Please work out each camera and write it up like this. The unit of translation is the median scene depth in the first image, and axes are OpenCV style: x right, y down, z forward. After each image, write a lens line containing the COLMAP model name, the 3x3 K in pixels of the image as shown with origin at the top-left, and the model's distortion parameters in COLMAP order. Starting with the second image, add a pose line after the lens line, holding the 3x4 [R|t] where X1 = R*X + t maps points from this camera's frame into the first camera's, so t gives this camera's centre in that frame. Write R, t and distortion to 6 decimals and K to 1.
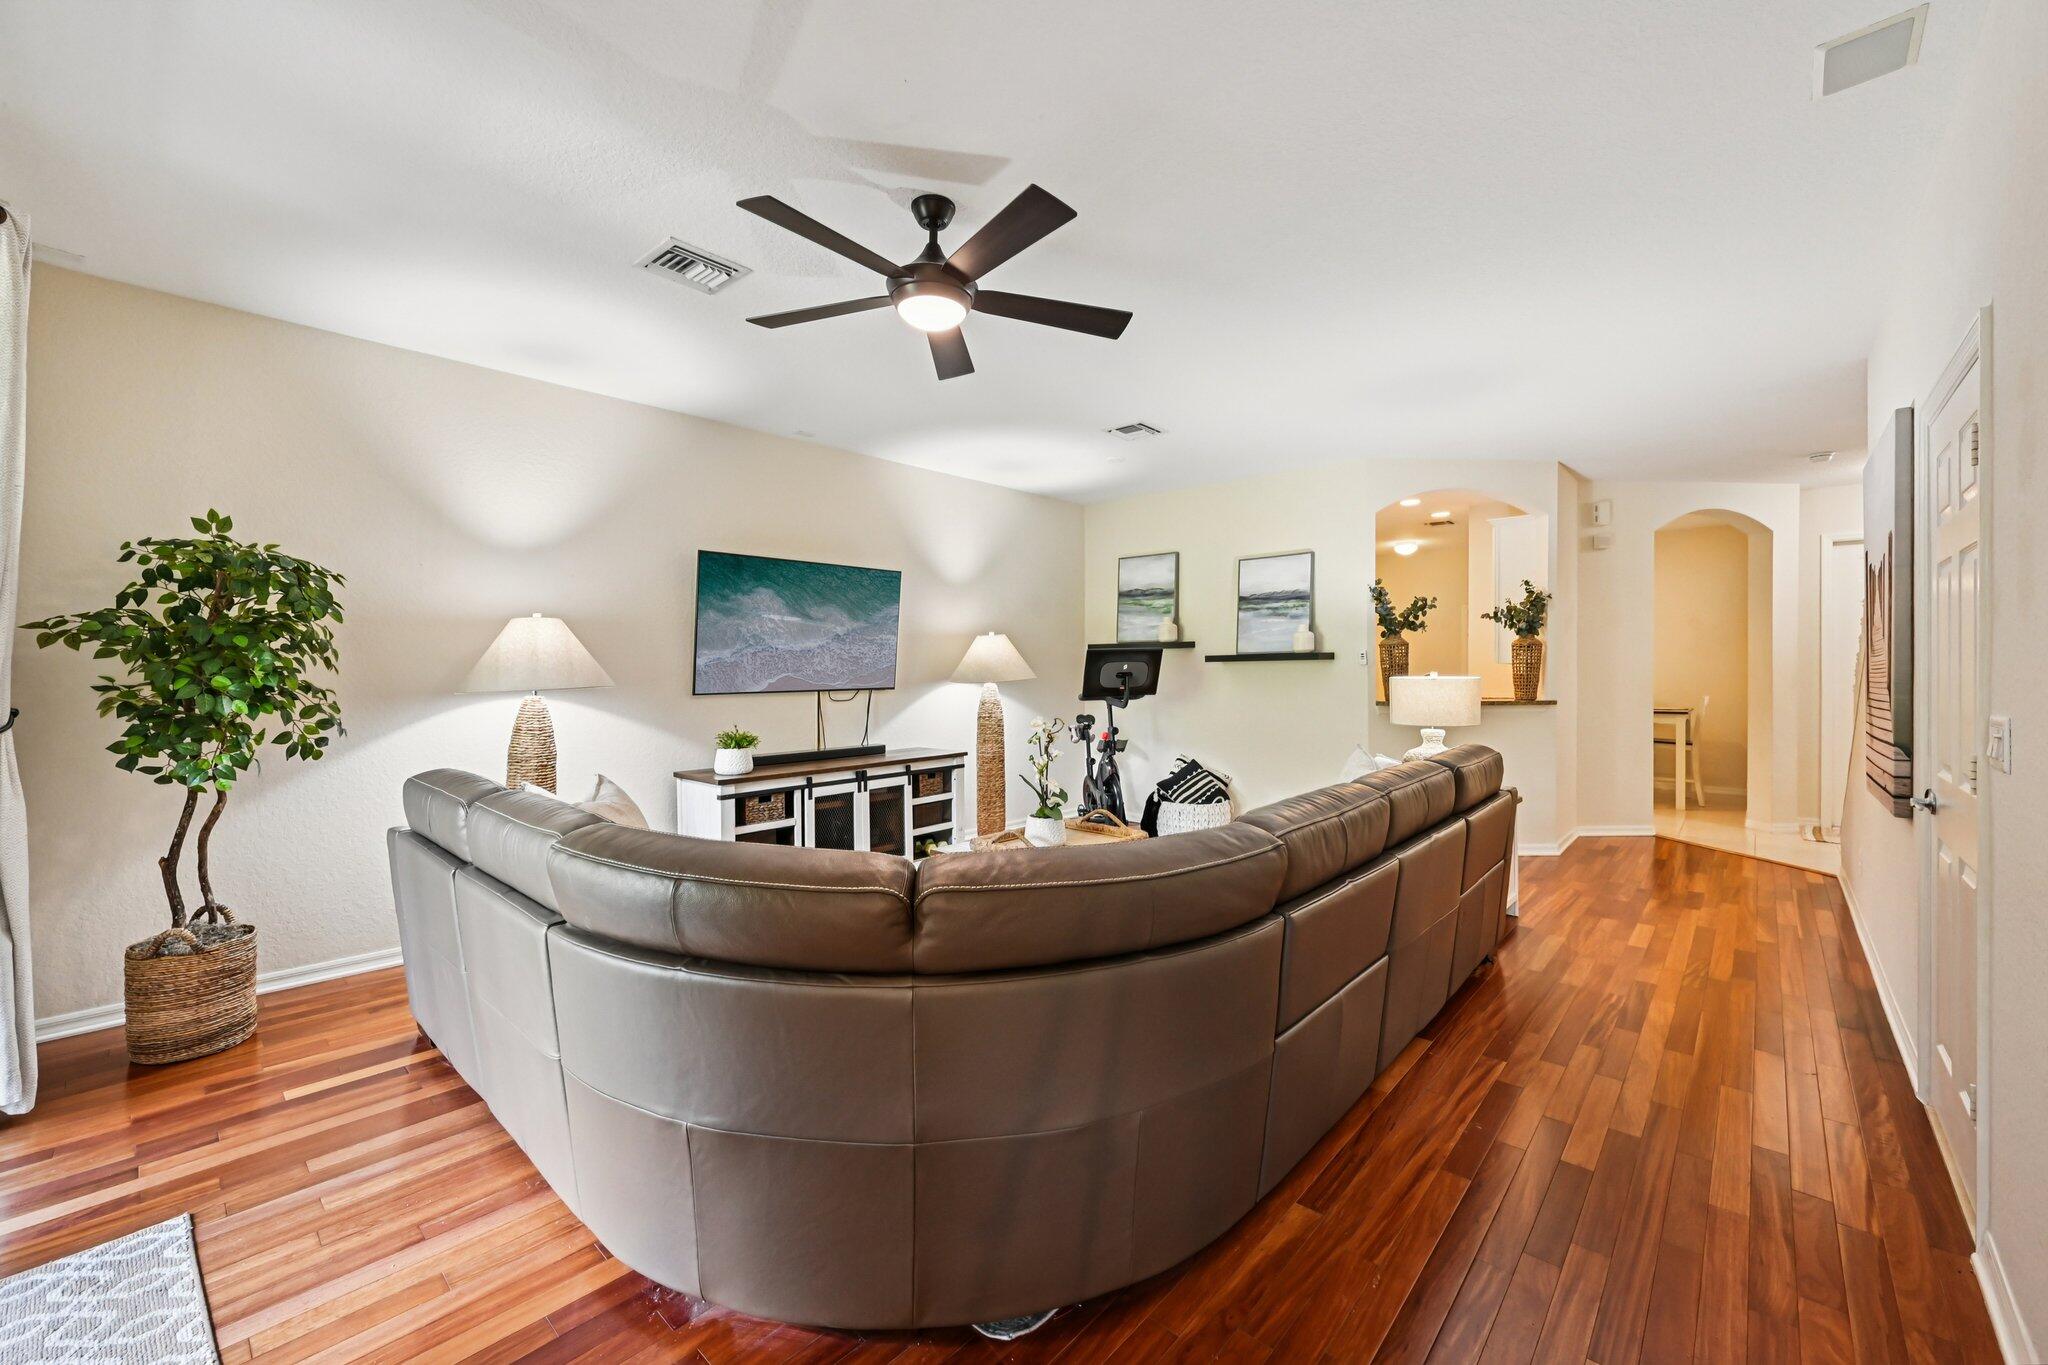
lens RADIAL K [[815.9, 0, 1025.7], [0, 815.9, 661.8], [0, 0, 1]] dist [-0.001308, 0.000153]
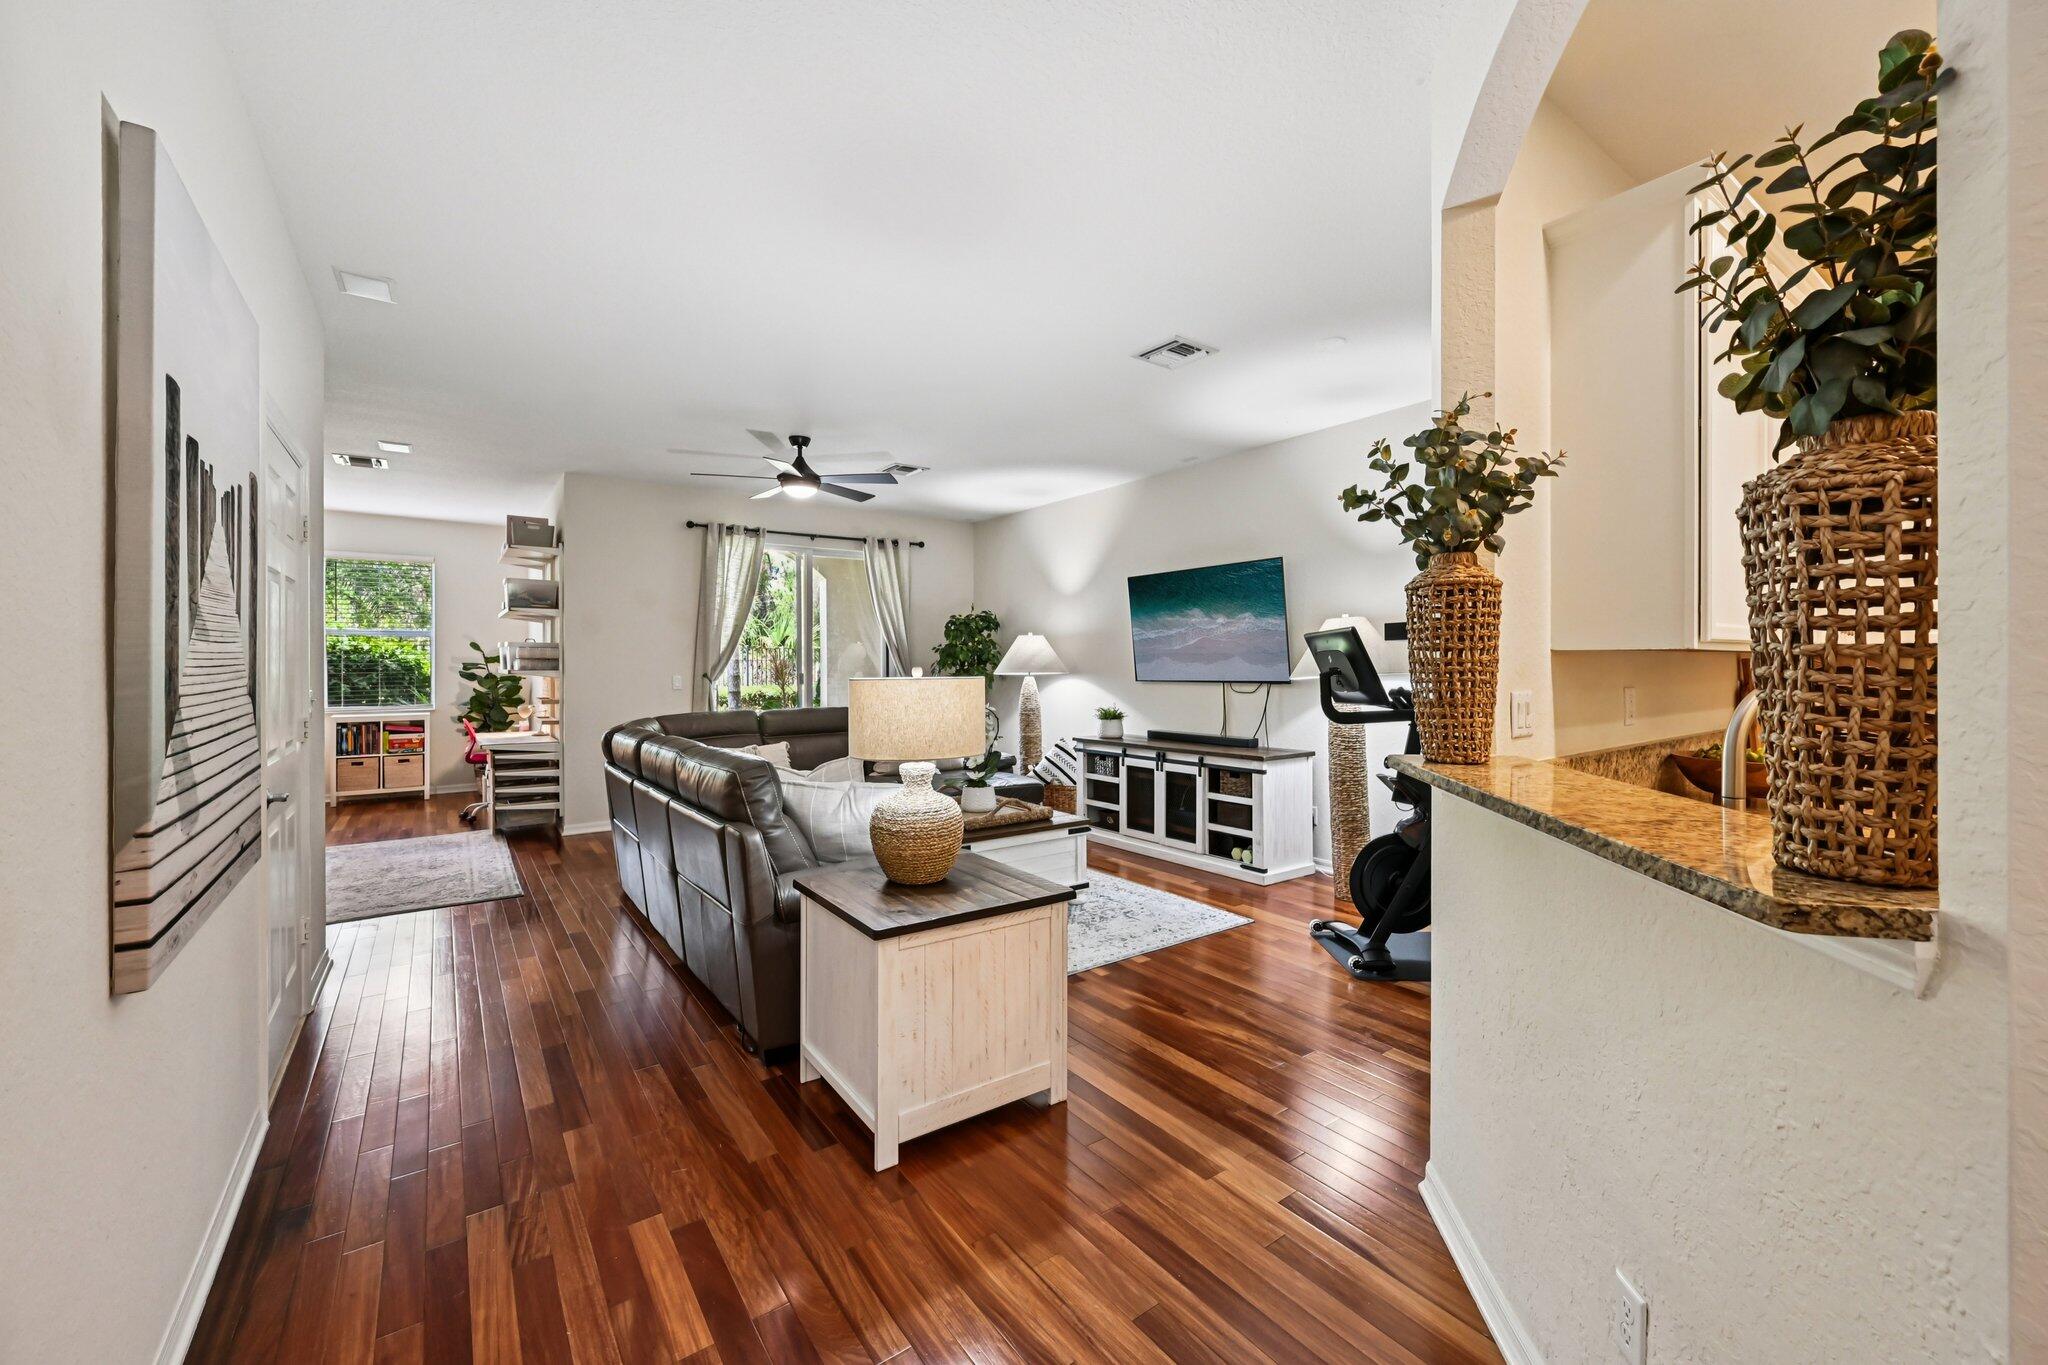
lens RADIAL K [[815.9, 0, 1025.7], [0, 815.9, 661.8], [0, 0, 1]] dist [-0.001308, 0.000153]
pose [[-0.219998, -0.006685, -0.975477, 0.930117], [0.006512, 0.999944, -0.008321, 0.016208], [0.975479, -0.008183, -0.219942, 1.053084]]
